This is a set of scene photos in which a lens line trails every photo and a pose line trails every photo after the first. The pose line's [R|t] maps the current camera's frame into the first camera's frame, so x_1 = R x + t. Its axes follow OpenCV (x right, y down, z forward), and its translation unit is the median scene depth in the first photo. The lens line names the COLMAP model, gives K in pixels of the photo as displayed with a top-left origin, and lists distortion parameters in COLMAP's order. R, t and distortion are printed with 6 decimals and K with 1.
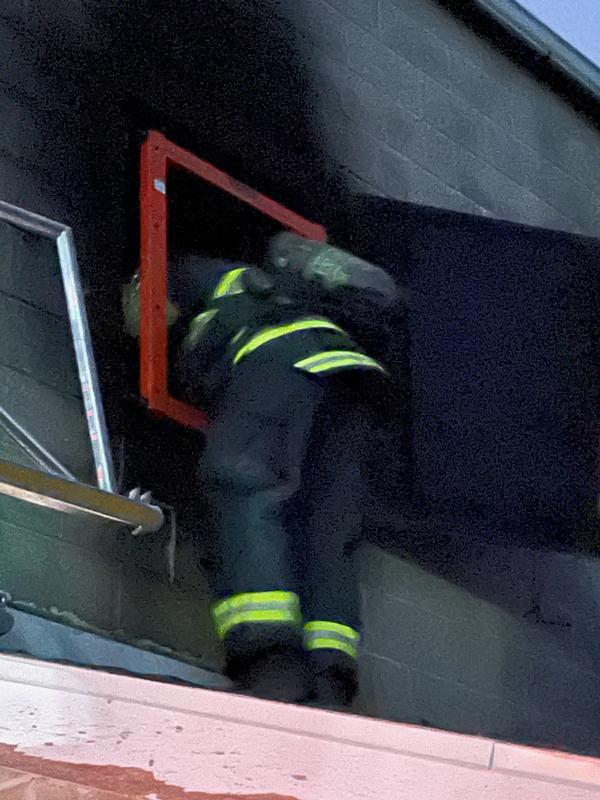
lens RADIAL K [[1948.1, 0, 300.4], [0, 1948.1, 432.5], [0, 0, 1]] dist [0.036403, -0.060311]
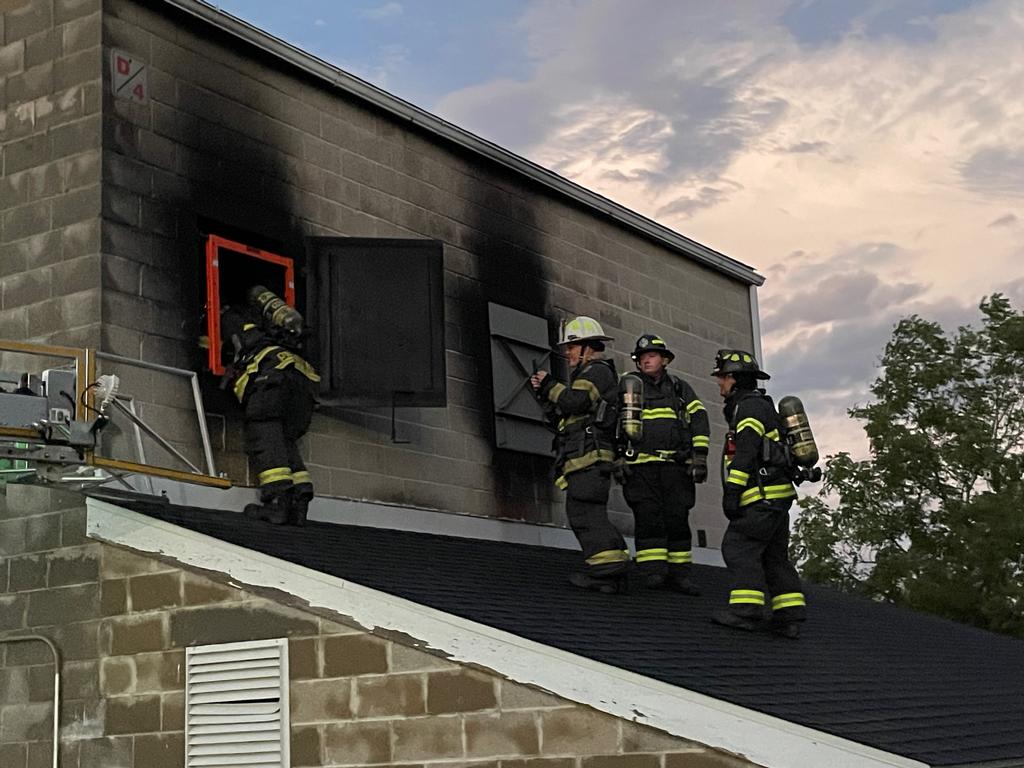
lens RADIAL K [[1627.3, 0, 512.0], [0, 1627.3, 384.0], [0, 0, 1]] dist [0.035092, 0.027367]
pose [[0.989025, 0.003241, 0.147713, -0.019327], [-0.034901, 0.976591, 0.212256, -0.577850], [-0.143568, -0.215082, 0.965986, -1.223357]]
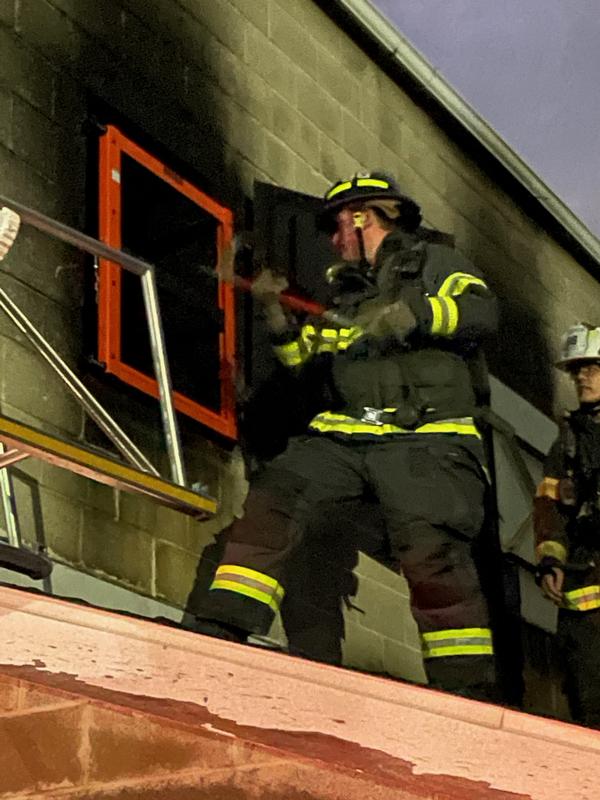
lens RADIAL K [[1921.6, 0, 300.0], [0, 1921.6, 400.0], [0, 0, 1]] dist [0.022138, 0.078807]
pose [[0.980334, 0.073457, 0.183167, -0.243339], [-0.084342, 0.995060, 0.052356, -0.092346], [-0.178416, -0.066775, 0.981687, -0.228308]]
